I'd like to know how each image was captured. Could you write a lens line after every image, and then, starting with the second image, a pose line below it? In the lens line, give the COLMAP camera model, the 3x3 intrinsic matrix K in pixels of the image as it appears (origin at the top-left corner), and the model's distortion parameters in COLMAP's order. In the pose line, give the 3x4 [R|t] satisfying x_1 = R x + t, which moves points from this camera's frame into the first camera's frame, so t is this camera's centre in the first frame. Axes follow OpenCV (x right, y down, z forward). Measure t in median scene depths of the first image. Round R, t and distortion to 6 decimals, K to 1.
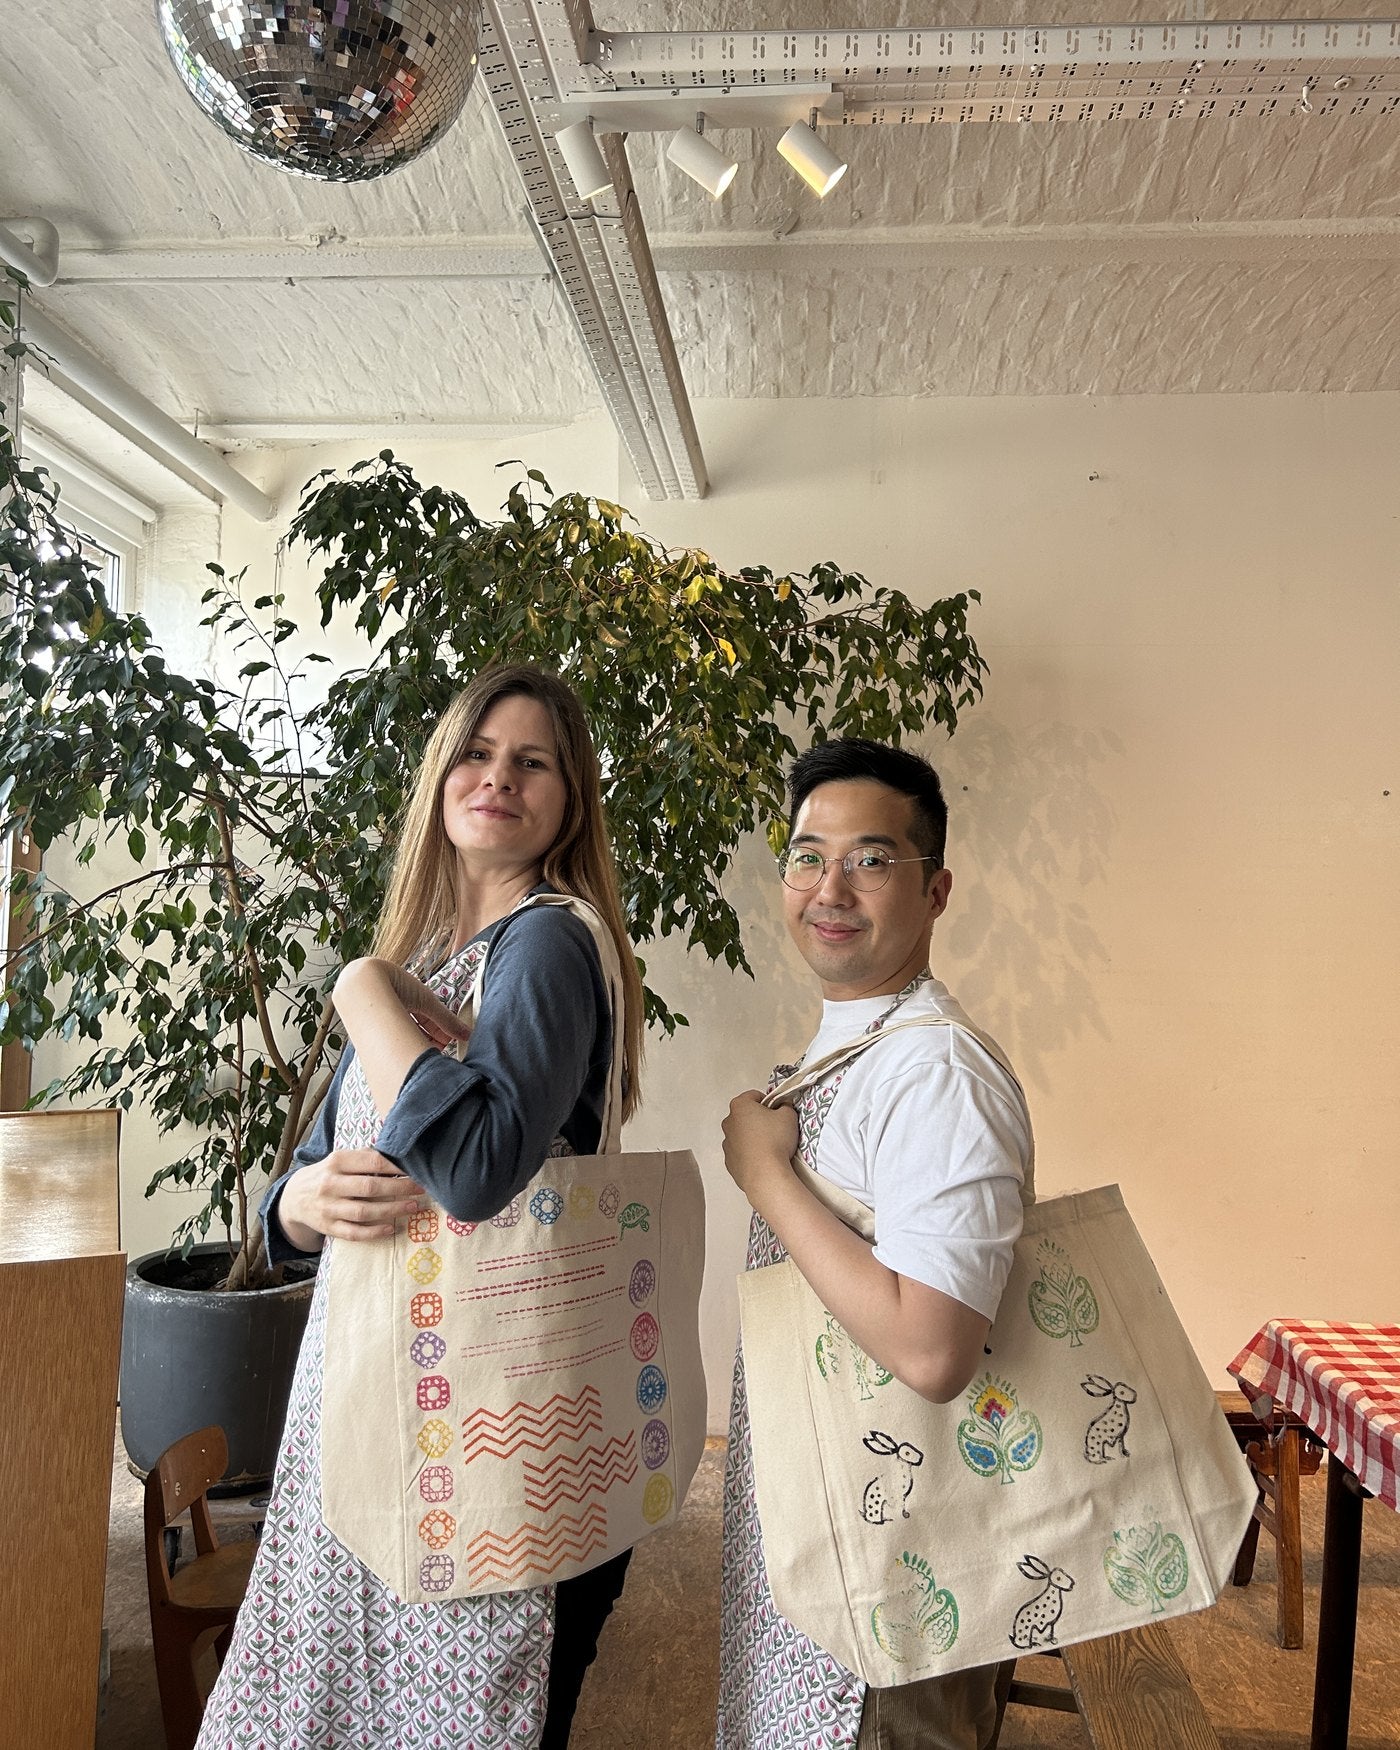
lens RADIAL K [[1414.9, 0, 701.7], [0, 1414.9, 880.9], [0, 0, 1]] dist [0.032284, -0.044386]
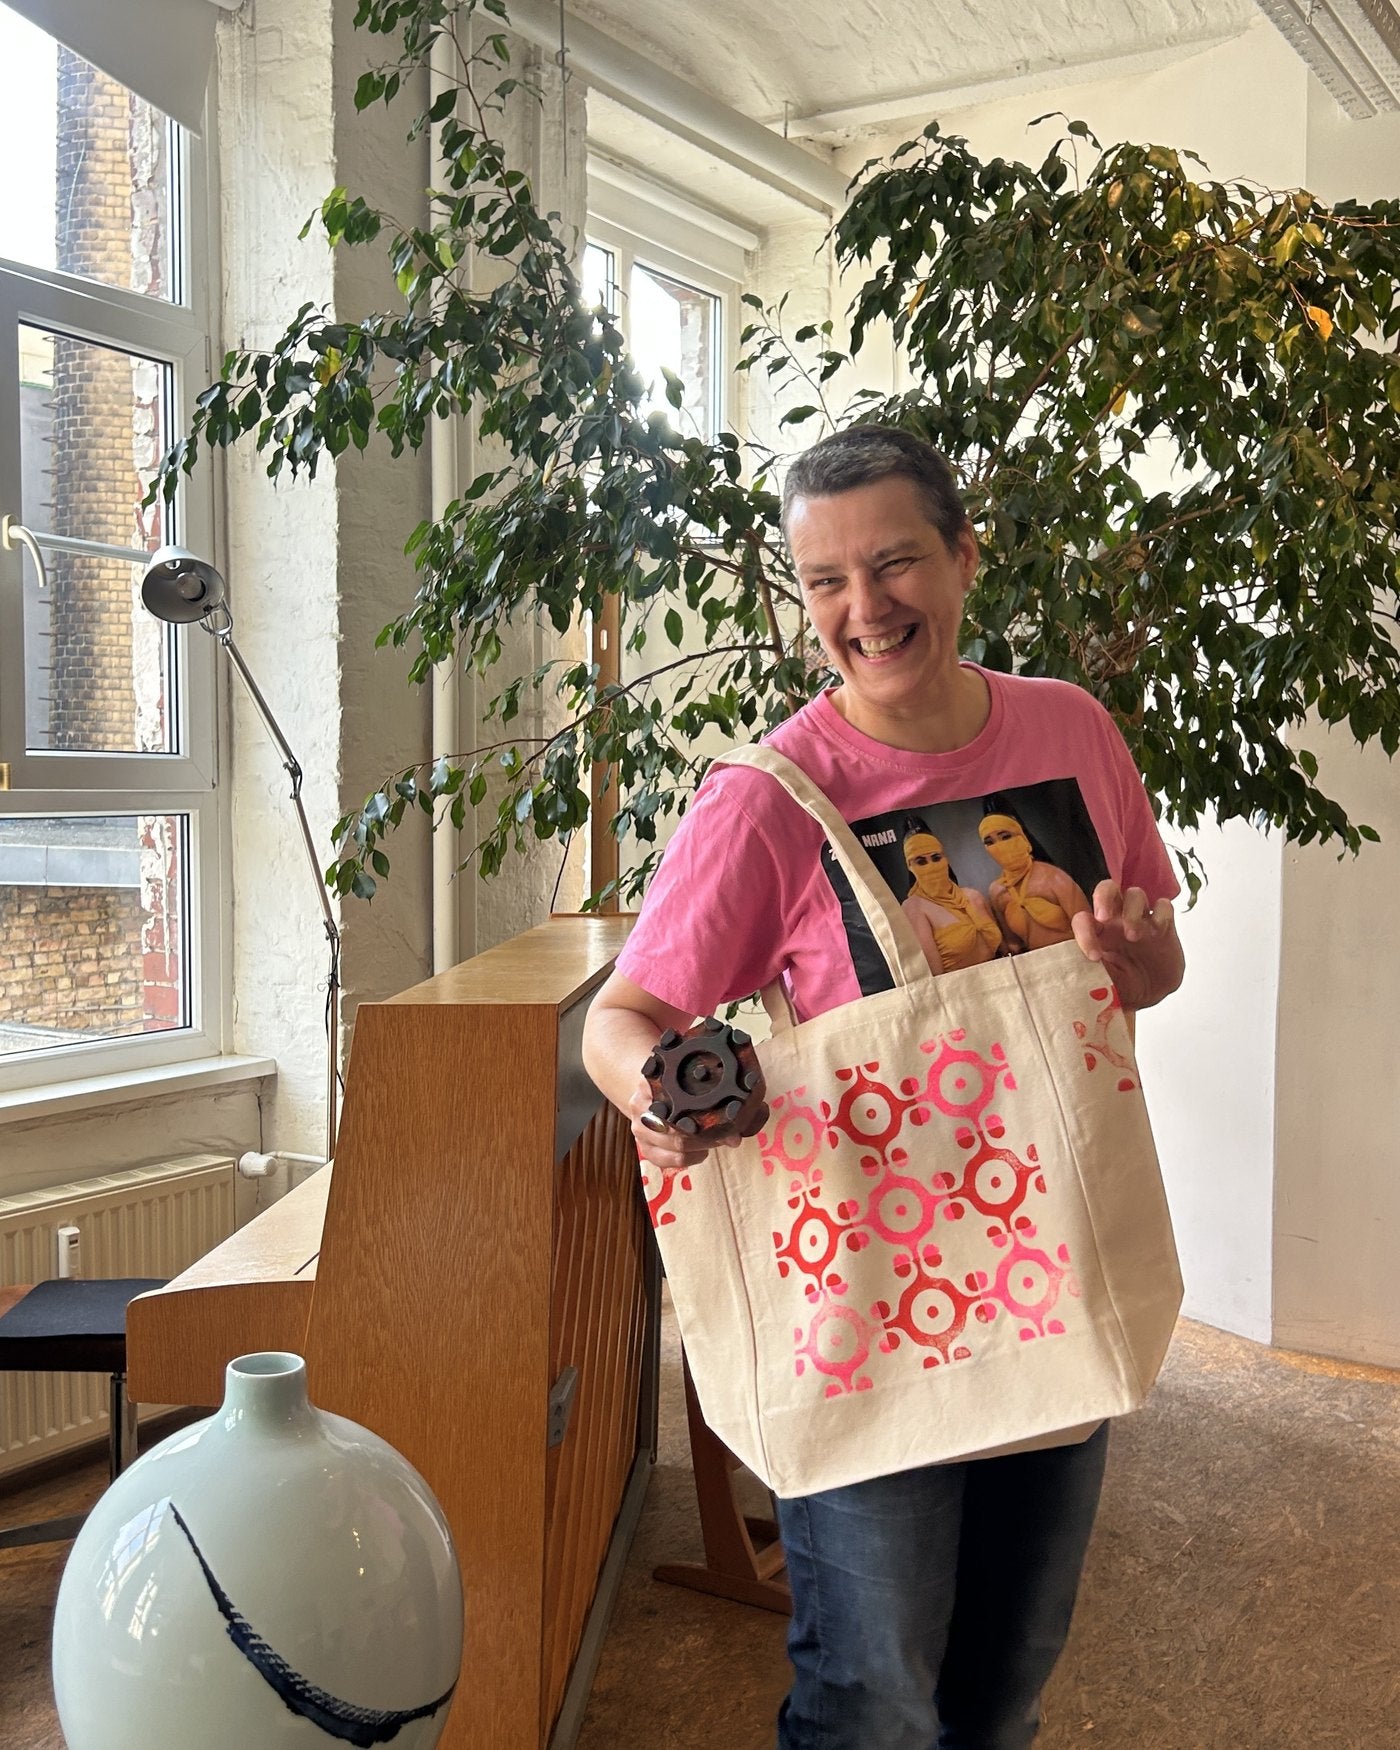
lens RADIAL K [[1883.8, 0, 690.0], [0, 1883.8, 950.2], [0, 0, 1]] dist [0.012925, 0.000000]
pose [[0.888815, 0.026541, -0.457496, 0.151736], [0.033518, 0.991883, 0.122660, 0.029202], [0.457038, -0.124356, 0.880711, -0.077116]]
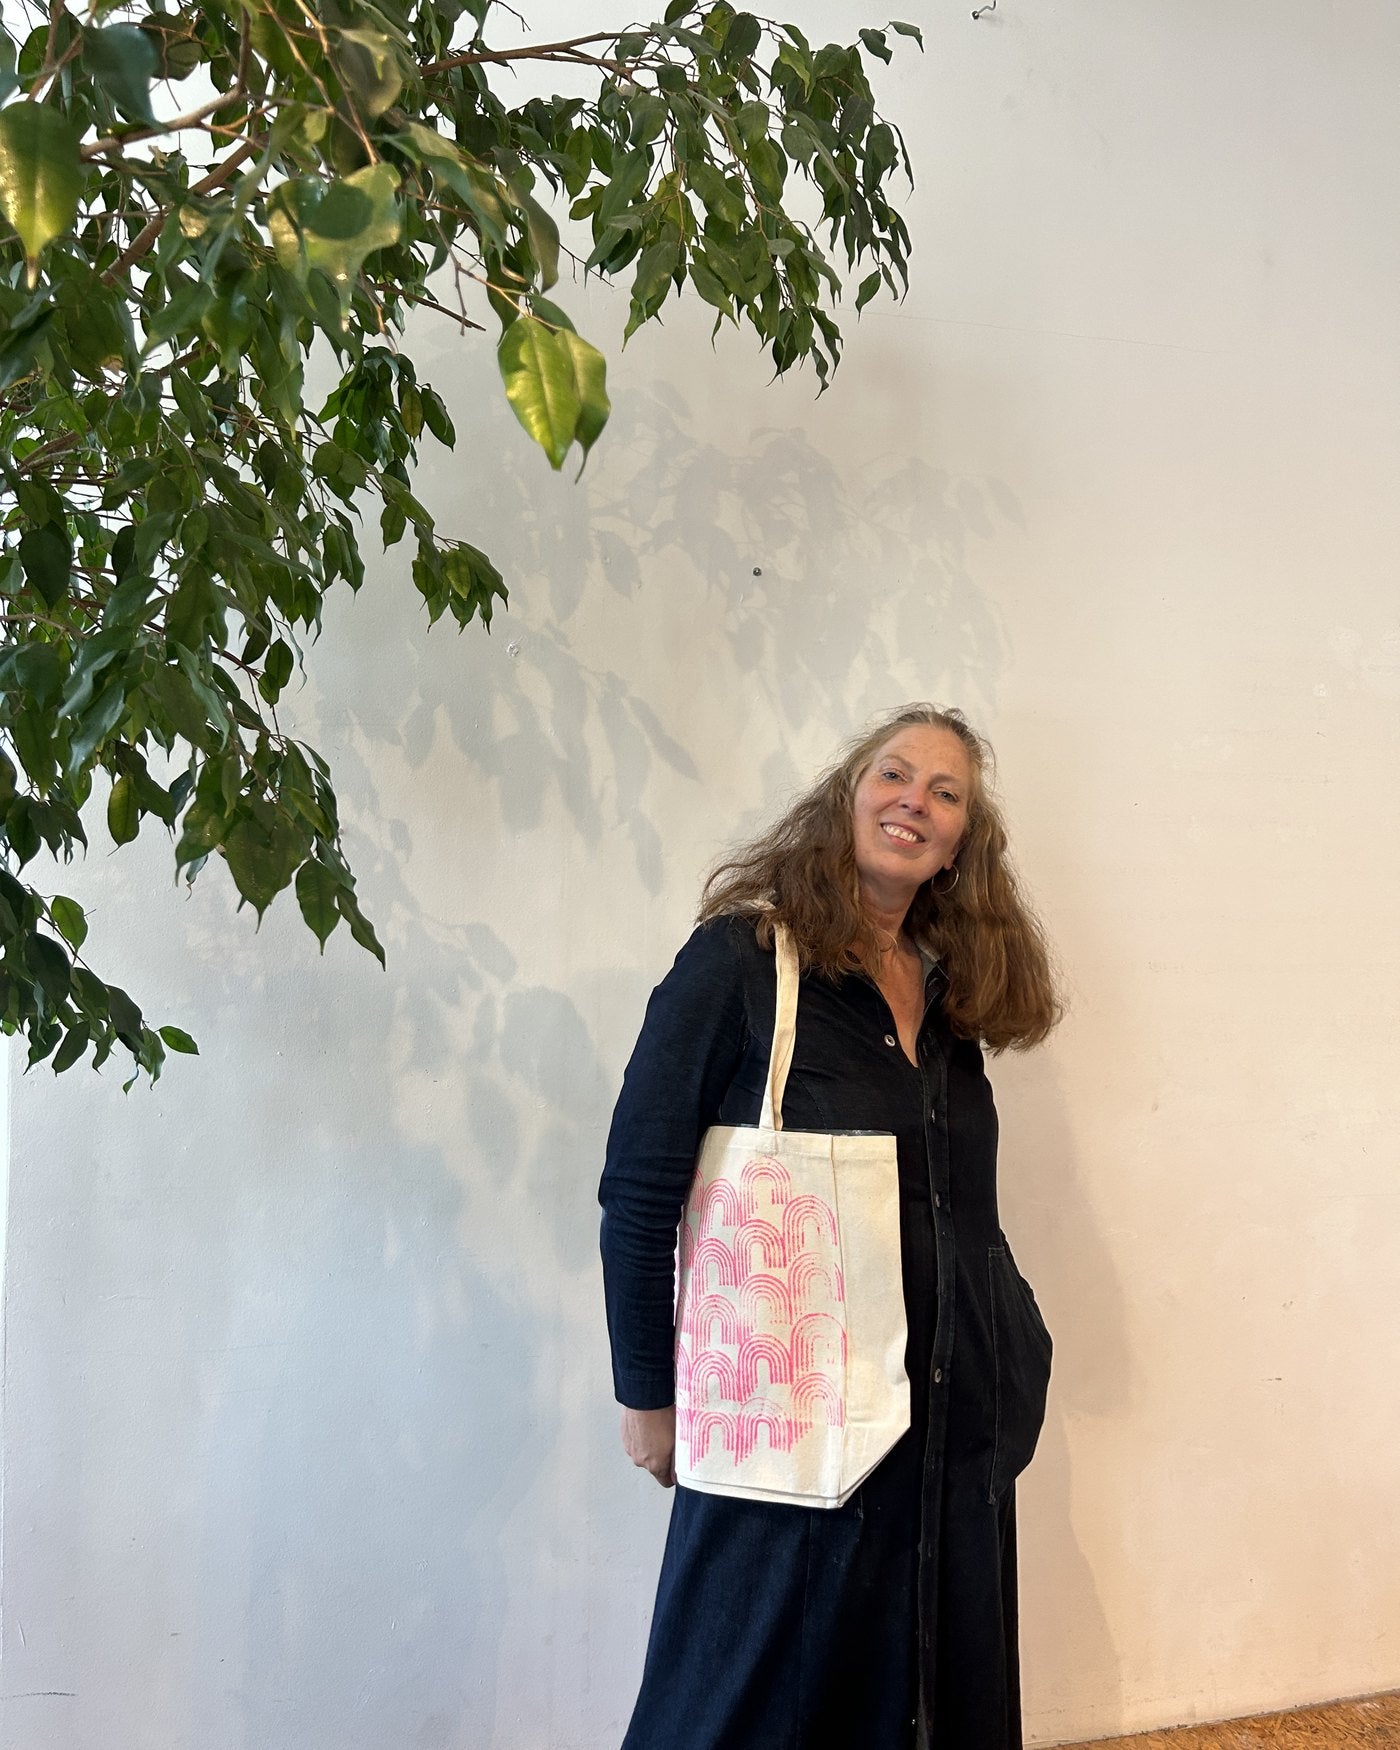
lens RADIAL K [[1402.9, 0, 714.0], [0, 1402.9, 878.0], [0, 0, 1]] dist [0.017275, -0.011917]
pose [[0.948441, -0.003479, 0.316936, 0.005258], [-0.012007, 0.998828, 0.046896, 0.032120], [-0.316727, -0.048283, 0.947287, 0.652275]]
